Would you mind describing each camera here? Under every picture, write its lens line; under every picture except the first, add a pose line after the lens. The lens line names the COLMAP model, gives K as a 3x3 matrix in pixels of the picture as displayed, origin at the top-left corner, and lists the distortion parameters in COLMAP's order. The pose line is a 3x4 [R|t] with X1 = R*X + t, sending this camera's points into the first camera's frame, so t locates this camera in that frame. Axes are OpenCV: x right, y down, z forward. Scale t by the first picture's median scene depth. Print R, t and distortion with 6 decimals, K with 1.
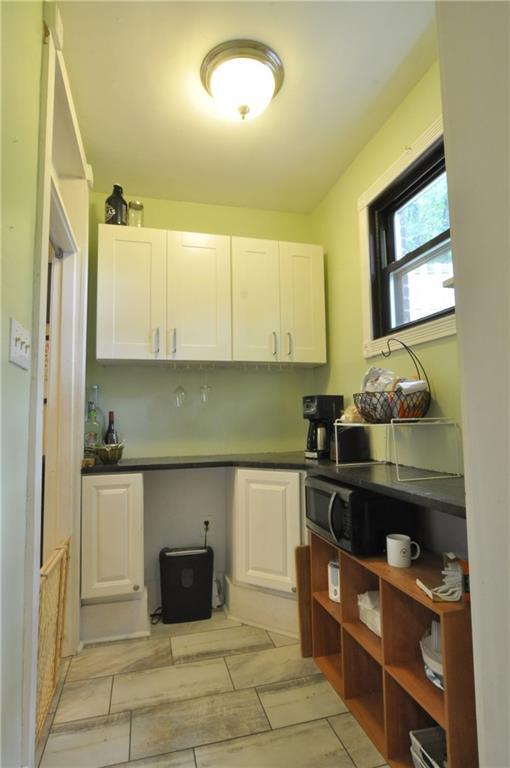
lens RADIAL K [[416.7, 0, 255.0], [0, 416.7, 384.0], [0, 0, 1]] dist [-0.022217, 0.000812]
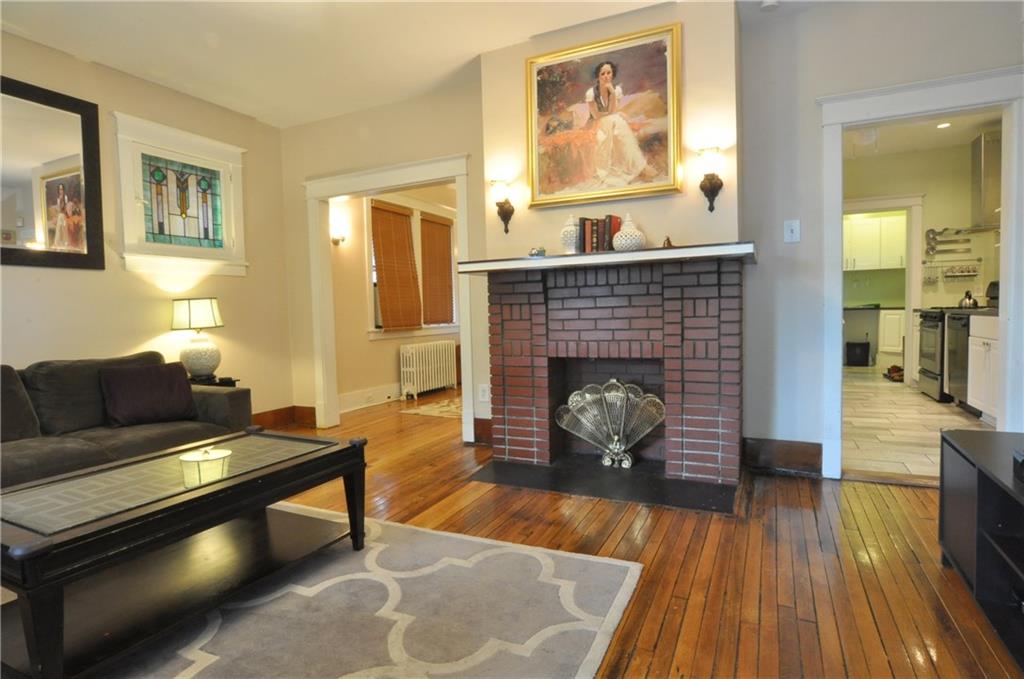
lens RADIAL K [[543.8, 0, 504.0], [0, 543.8, 341.5], [0, 0, 1]] dist [-0.022769, 0.003652]
pose [[0.753096, 0.036536, -0.656895, 0.413752], [0.066635, 0.989087, 0.131406, -0.214715], [0.654527, -0.142733, 0.742443, -3.188808]]
